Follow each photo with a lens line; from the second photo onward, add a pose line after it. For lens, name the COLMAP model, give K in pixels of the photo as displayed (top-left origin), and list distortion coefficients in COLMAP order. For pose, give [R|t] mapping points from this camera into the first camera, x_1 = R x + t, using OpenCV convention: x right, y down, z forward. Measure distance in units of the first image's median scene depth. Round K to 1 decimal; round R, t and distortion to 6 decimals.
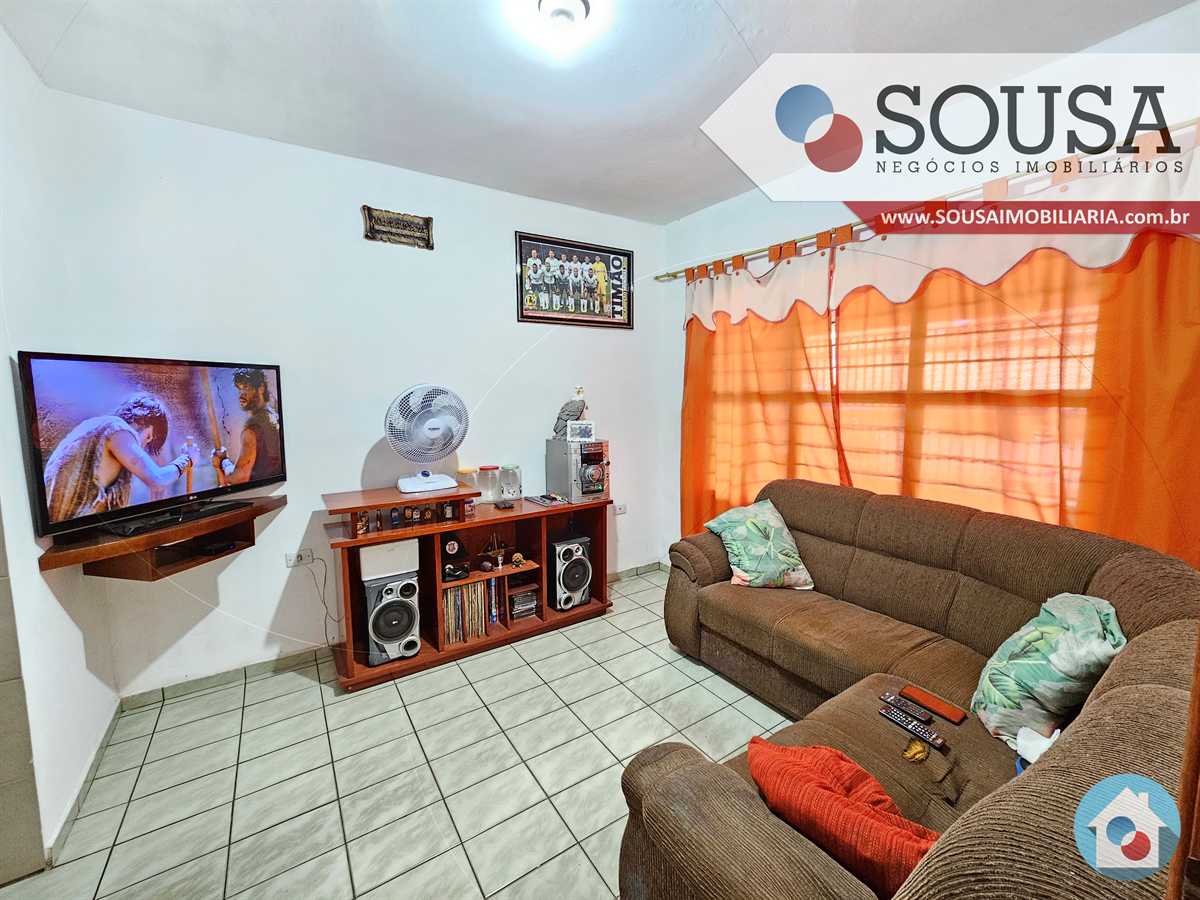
lens RADIAL K [[494.6, 0, 596.4], [0, 494.6, 444.8], [0, 0, 1]] dist [-0.009147, 0.004780]
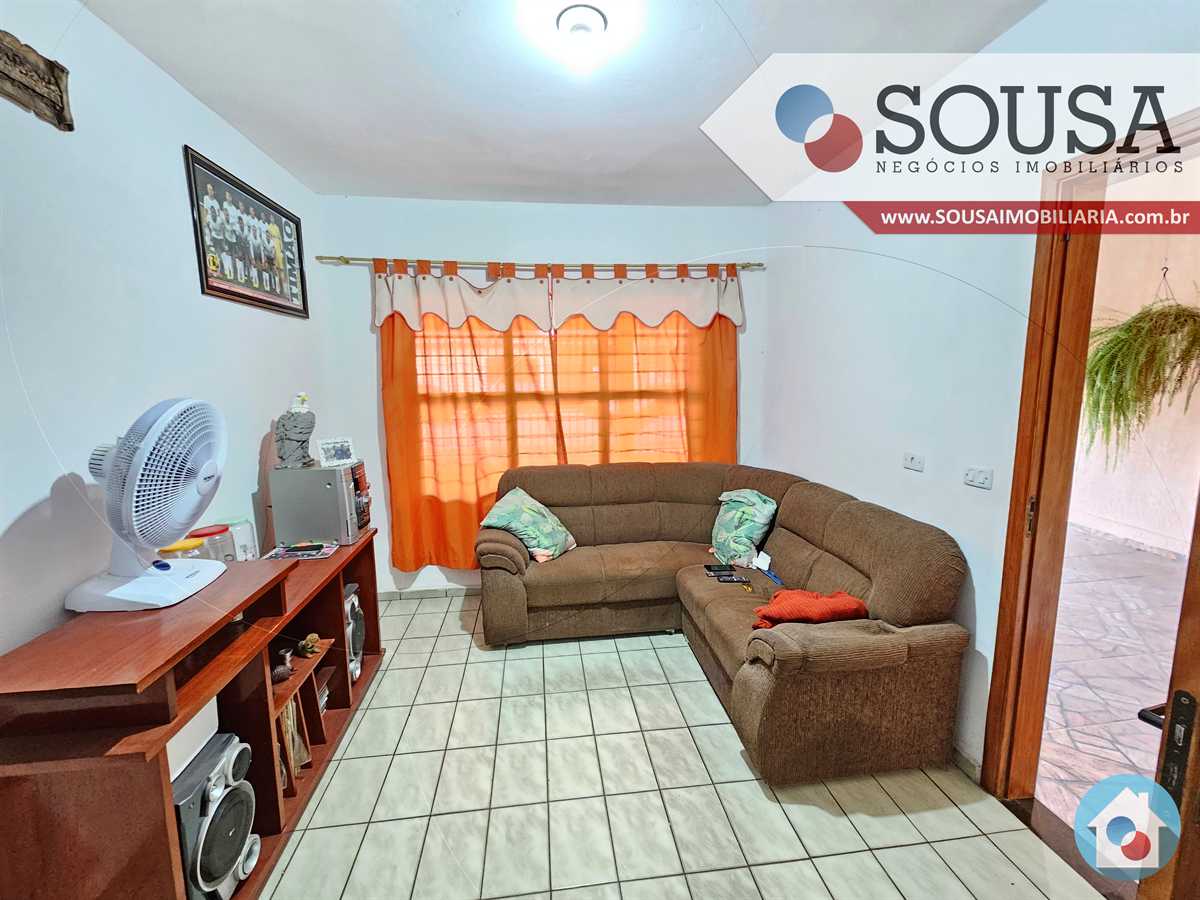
lens RADIAL K [[494.6, 0, 596.4], [0, 494.6, 444.8], [0, 0, 1]] dist [-0.009147, 0.004780]
pose [[0.437127, -0.122627, 0.891001, -0.551122], [0.108061, 0.990646, 0.083326, -0.059820], [-0.892885, 0.059858, 0.446289, 0.299483]]
